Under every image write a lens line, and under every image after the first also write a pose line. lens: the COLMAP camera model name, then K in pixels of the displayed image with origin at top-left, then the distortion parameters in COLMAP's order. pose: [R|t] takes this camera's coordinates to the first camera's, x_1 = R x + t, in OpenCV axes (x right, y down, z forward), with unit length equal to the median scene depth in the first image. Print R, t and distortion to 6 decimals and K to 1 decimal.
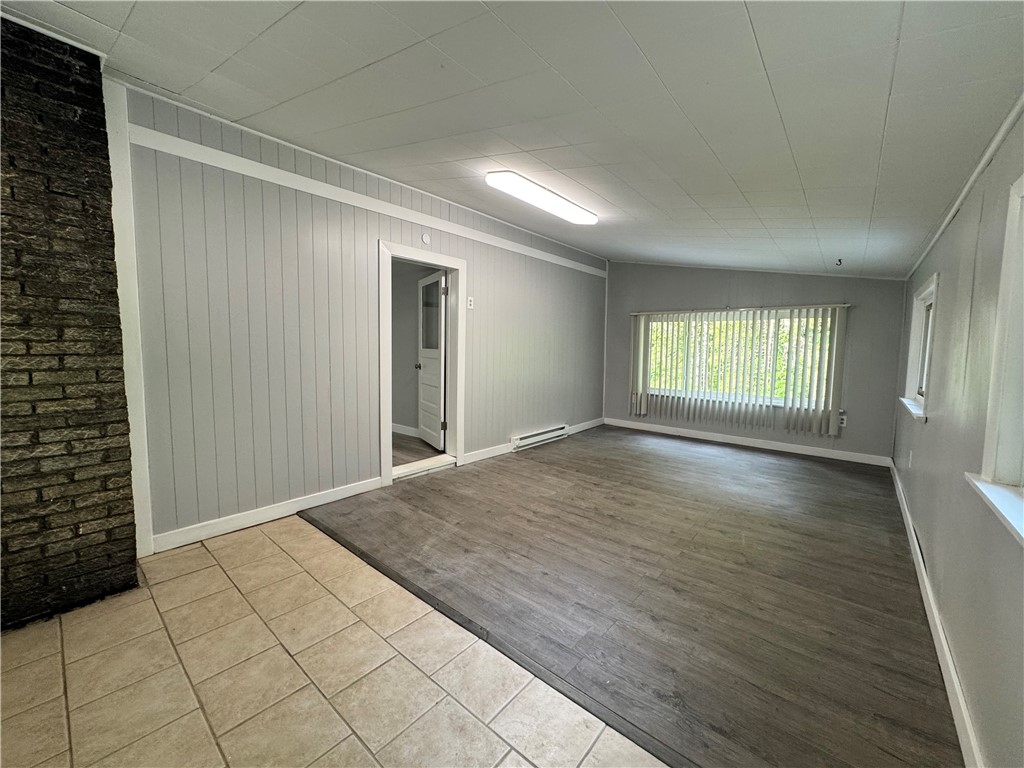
lens RADIAL K [[409.1, 0, 511.9], [0, 409.1, 379.8], [0, 0, 1]] dist [-0.001821, 0.000100]
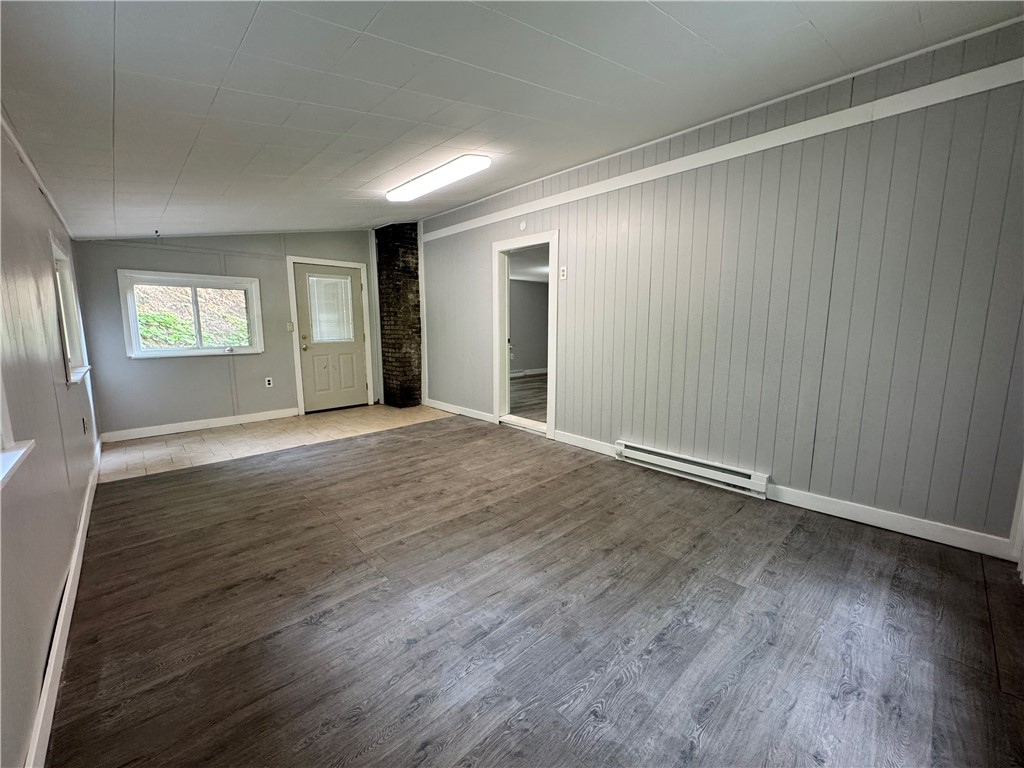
lens RADIAL K [[409.1, 0, 511.9], [0, 409.1, 379.8], [0, 0, 1]] dist [-0.001821, 0.000100]
pose [[-0.107966, 0.123535, -0.986449, 1.067029], [-0.083376, 0.987629, 0.132808, -0.074743], [0.990652, 0.096585, -0.096330, 1.225440]]
